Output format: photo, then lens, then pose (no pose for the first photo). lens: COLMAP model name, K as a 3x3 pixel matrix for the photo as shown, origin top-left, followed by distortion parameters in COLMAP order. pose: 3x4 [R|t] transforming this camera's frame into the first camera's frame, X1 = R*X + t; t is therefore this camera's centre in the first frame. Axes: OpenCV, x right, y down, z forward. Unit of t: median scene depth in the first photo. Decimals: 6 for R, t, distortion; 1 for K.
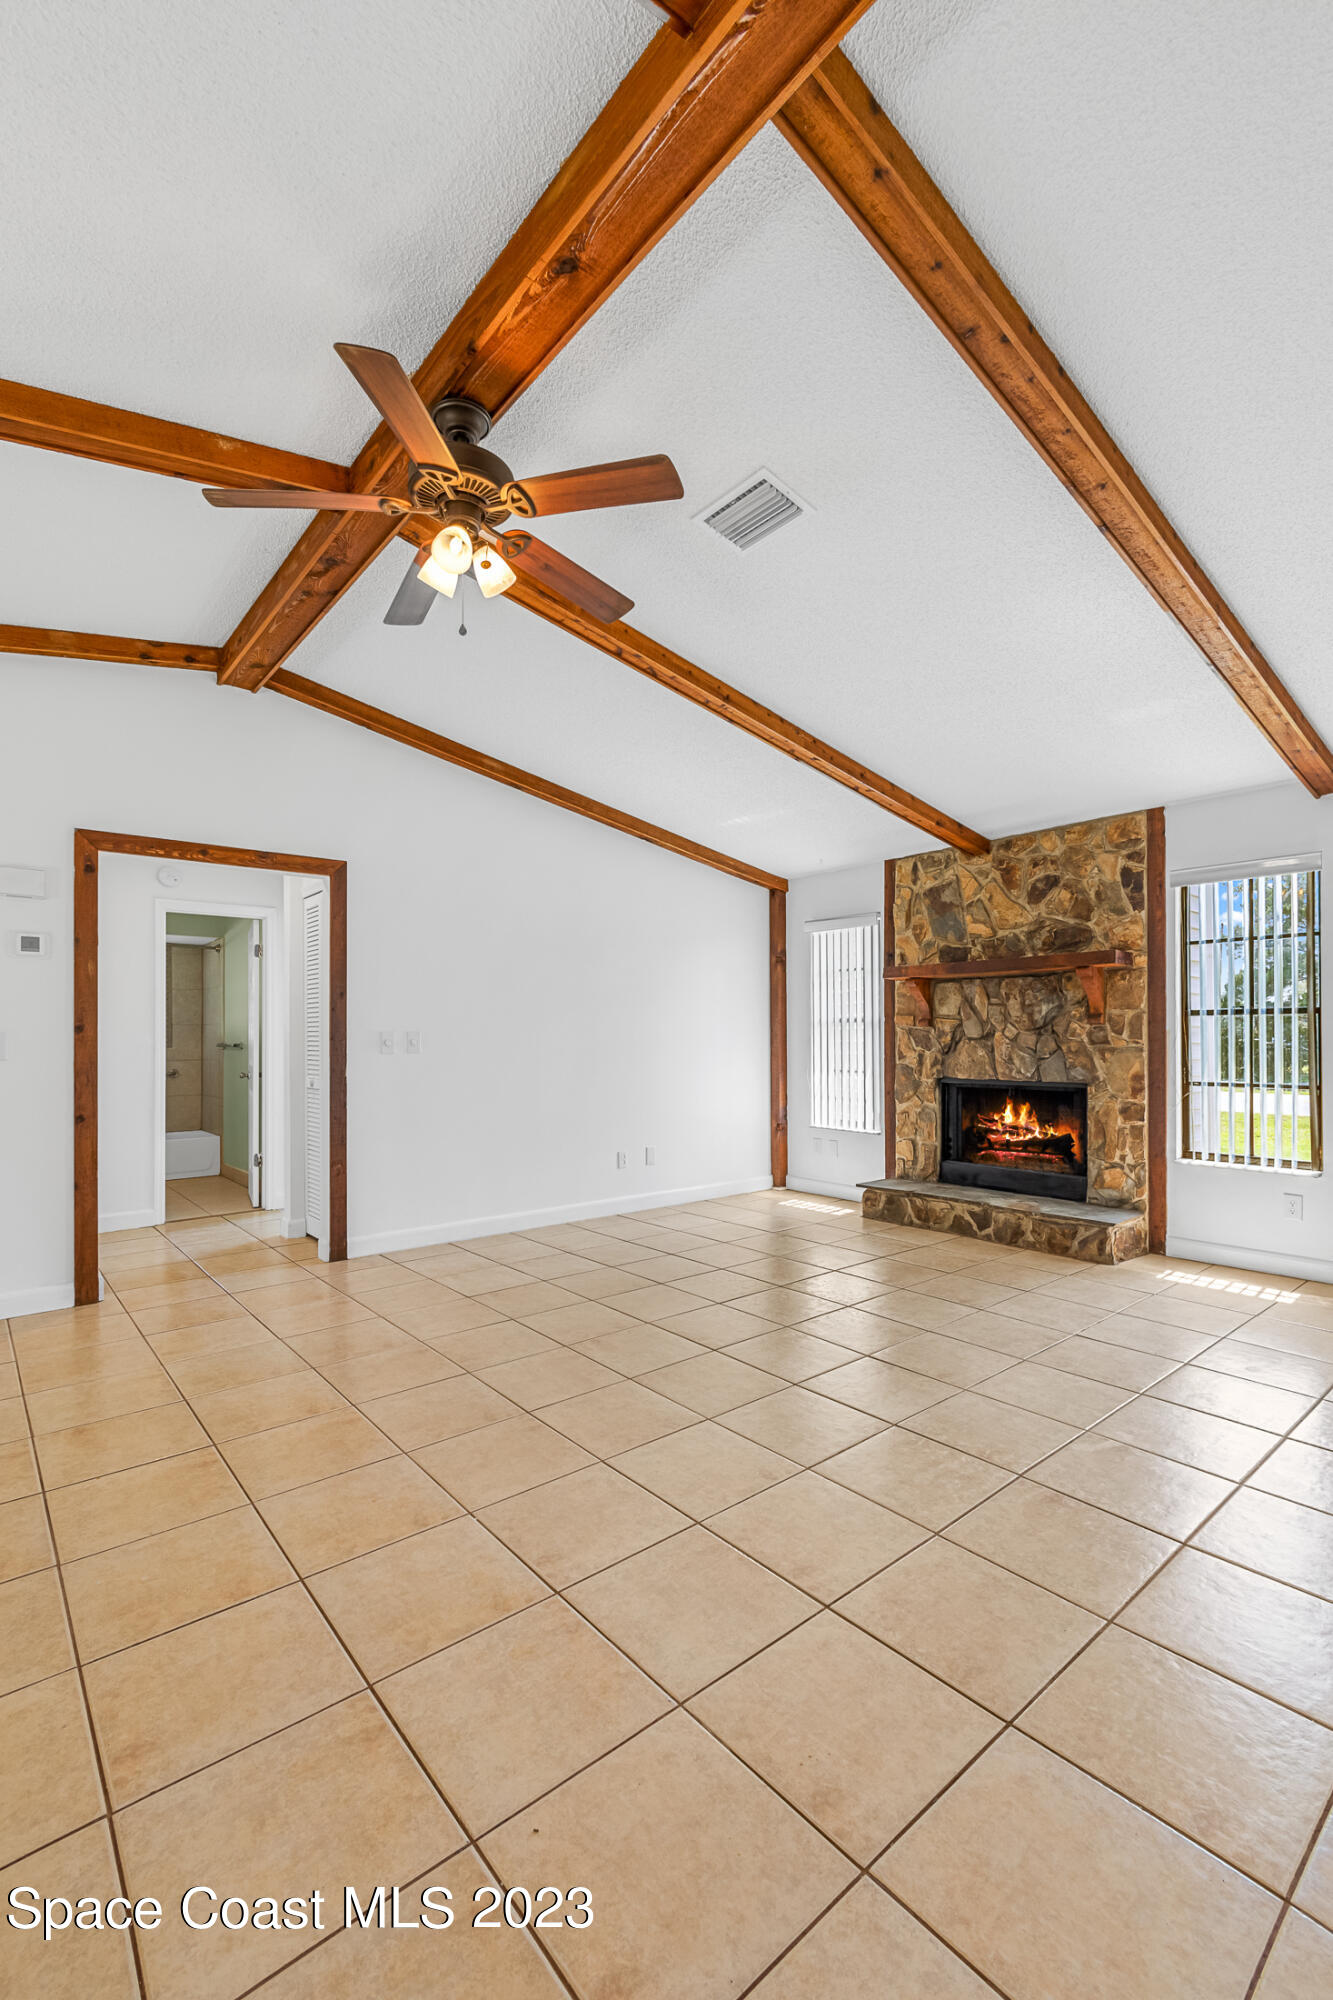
lens RADIAL K [[849.0, 0, 673.8], [0, 849.0, 1032.9], [0, 0, 1]] dist [-0.008302, 0.001359]
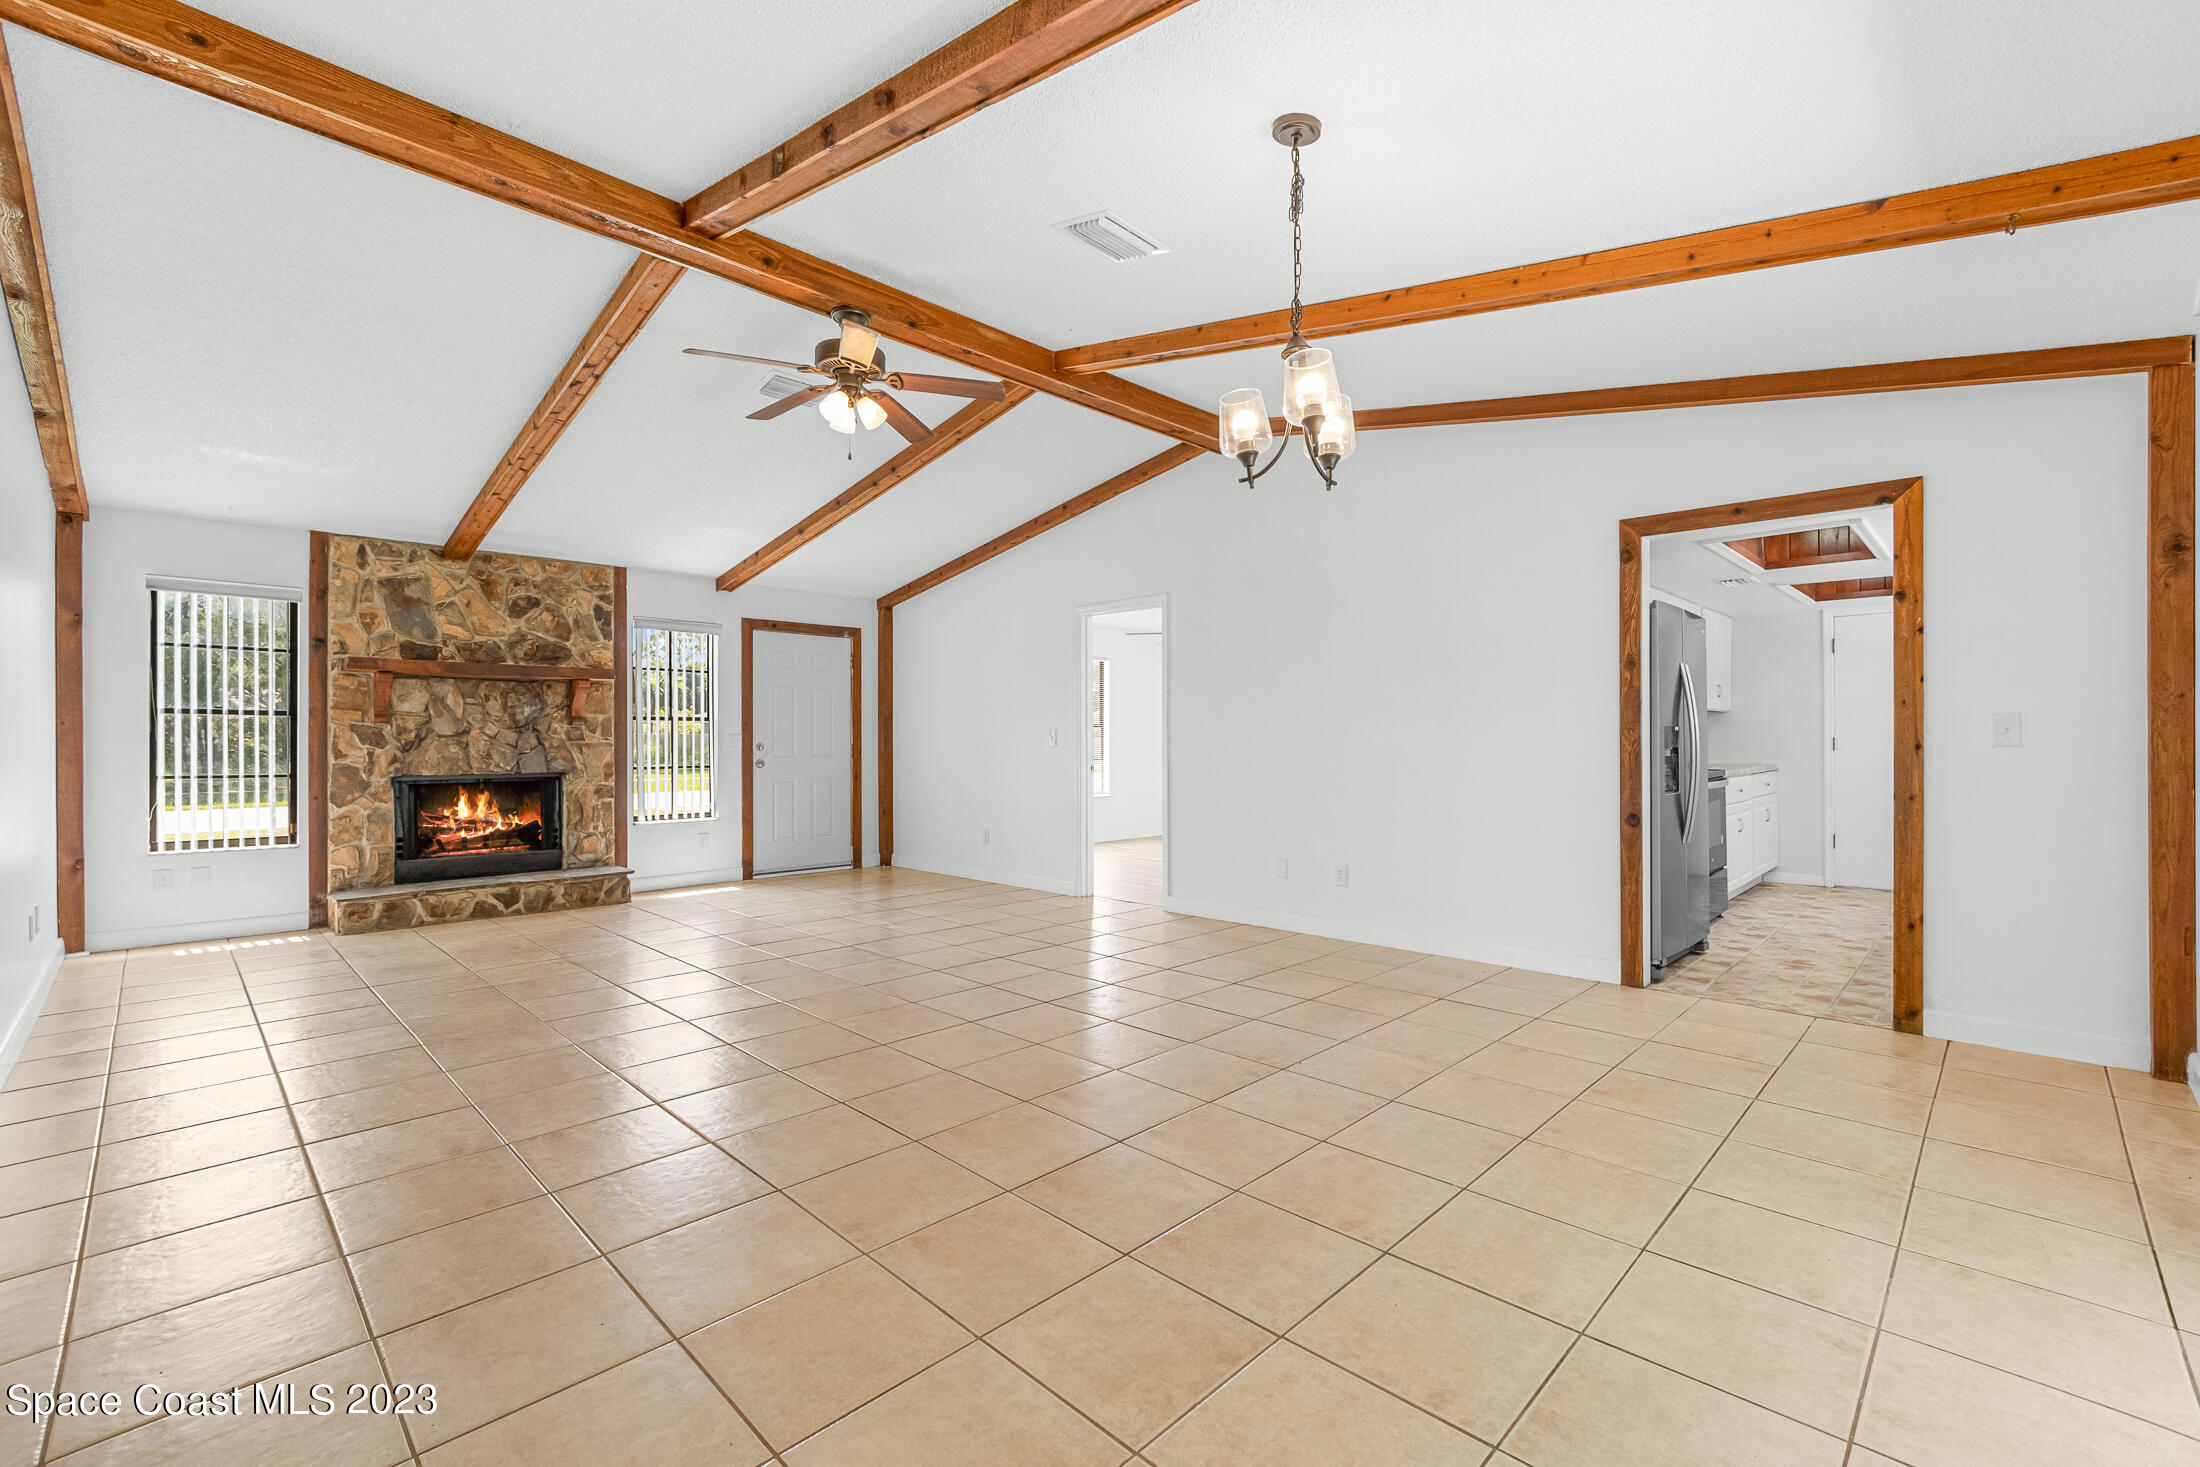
lens RADIAL K [[933.9, 0, 1099.0], [0, 933.9, 745.4], [0, 0, 1]] dist [-0.008302, 0.001359]
pose [[-0.074584, -0.000873, 0.997214, -0.902323], [-0.002056, 0.999998, 0.000722, 0.017188], [-0.997213, -0.001996, -0.074586, 0.316357]]
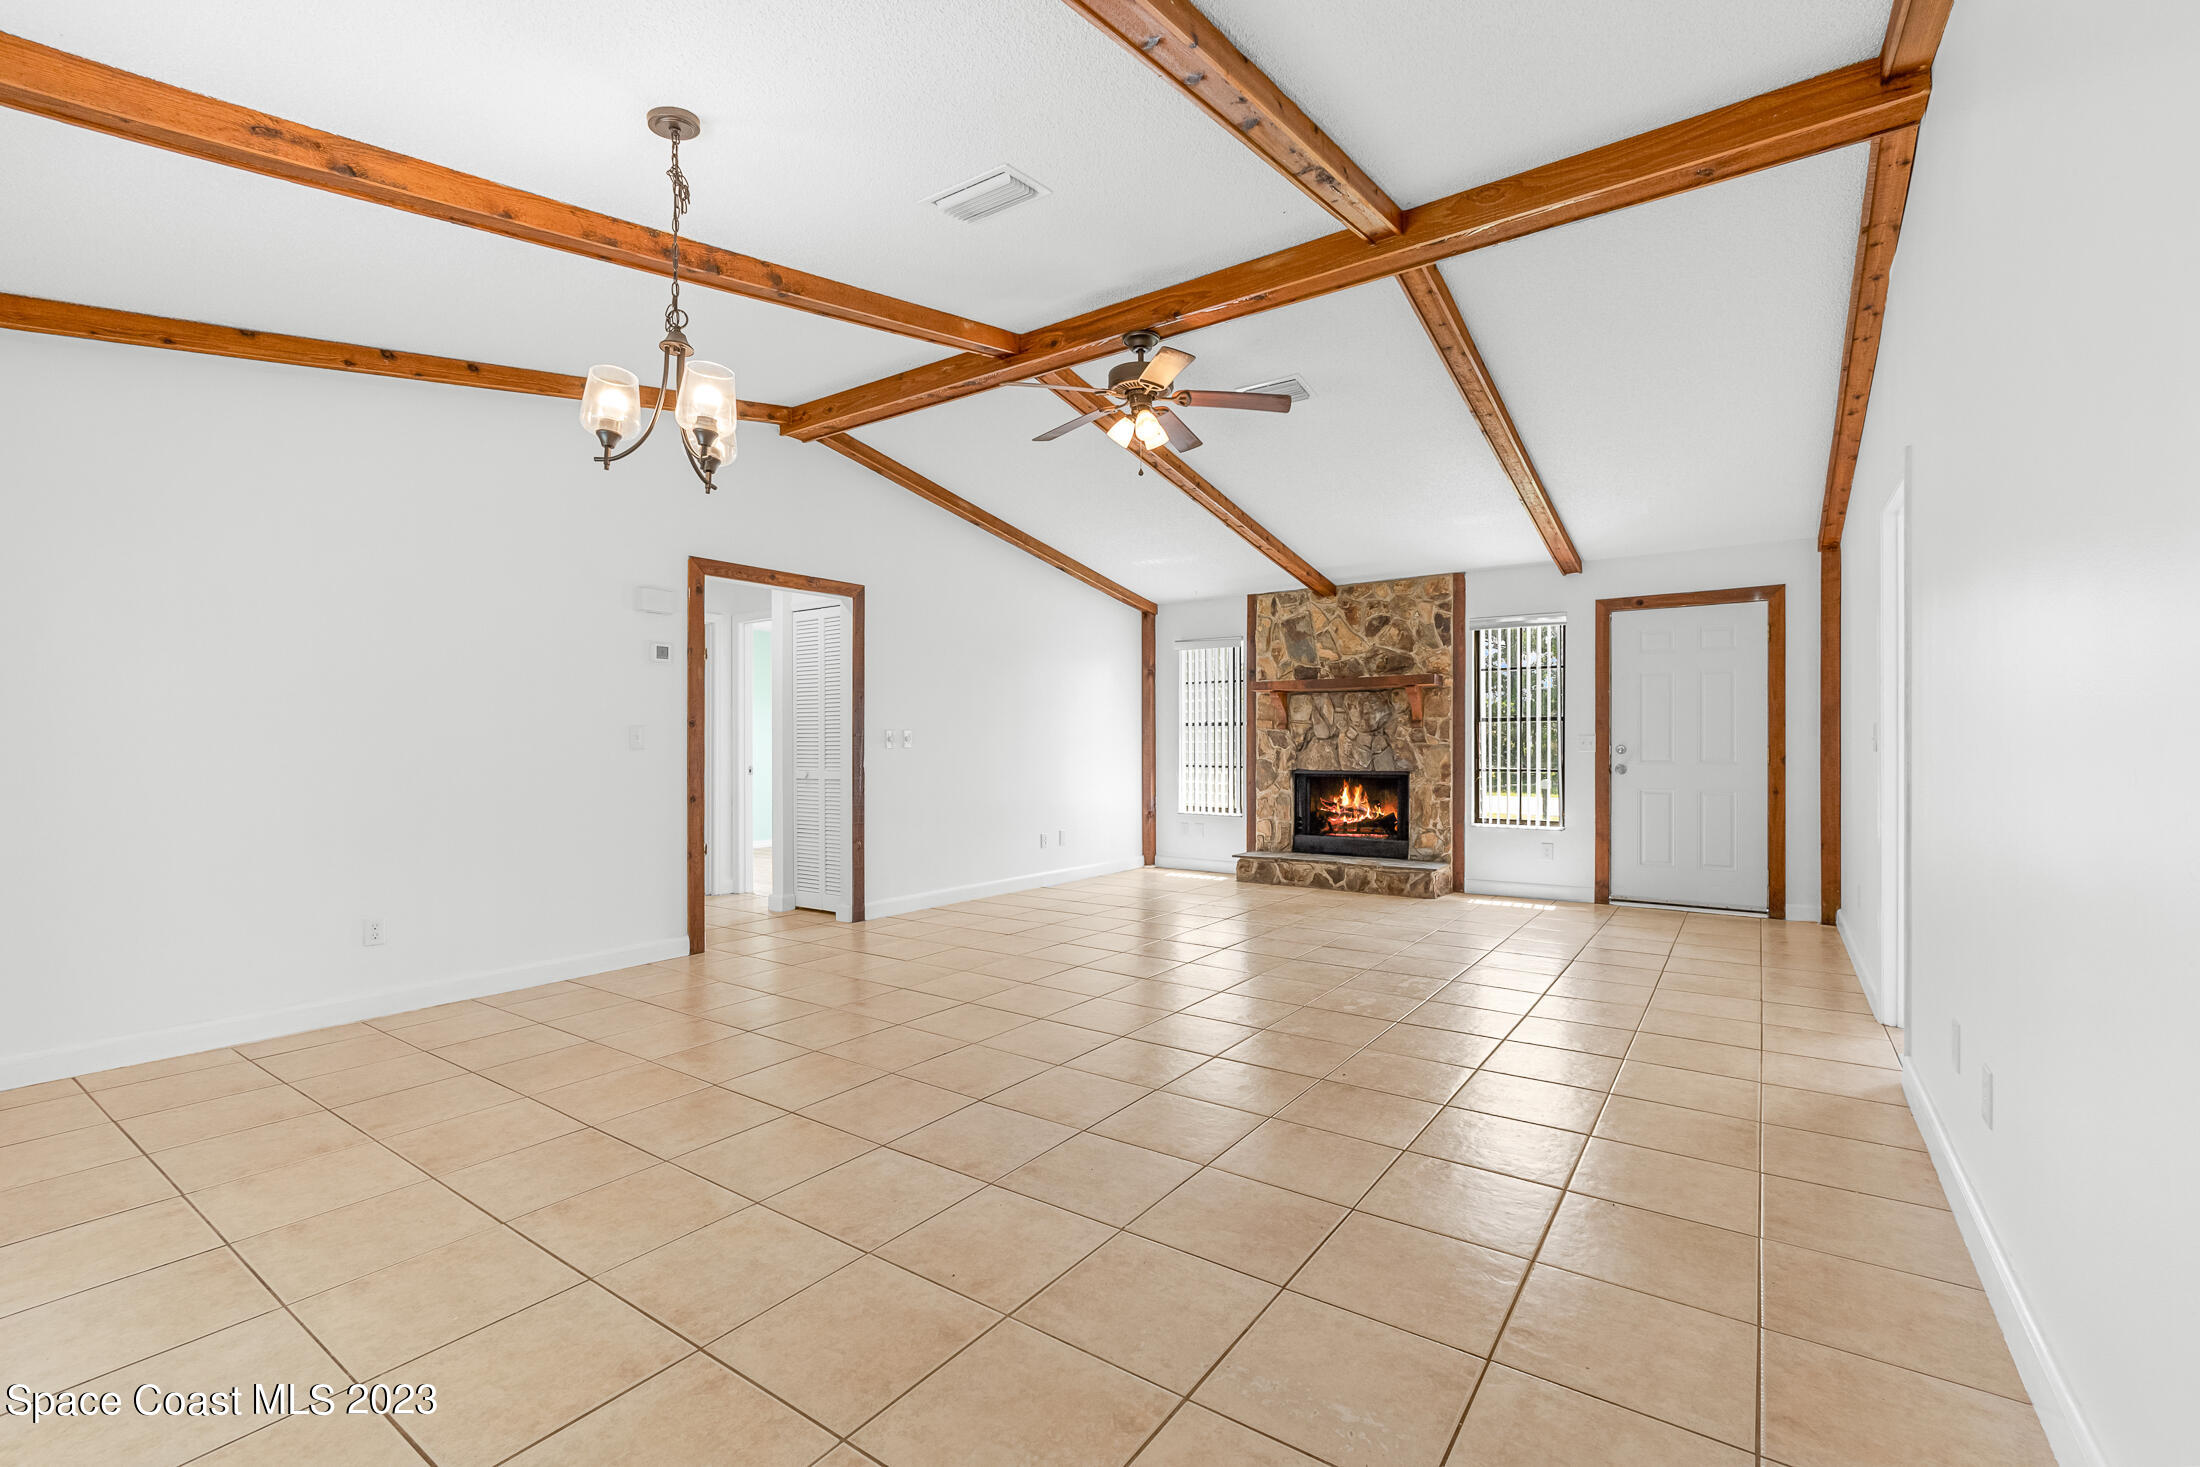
lens RADIAL K [[933.9, 0, 1095.6], [0, 933.9, 746.9], [0, 0, 1]] dist [-0.008302, 0.001359]
pose [[0.969630, 0.002205, 0.244565, -0.353762], [-0.003660, 0.999978, 0.005496, 0.013666], [-0.244548, -0.006224, 0.969617, -0.314792]]
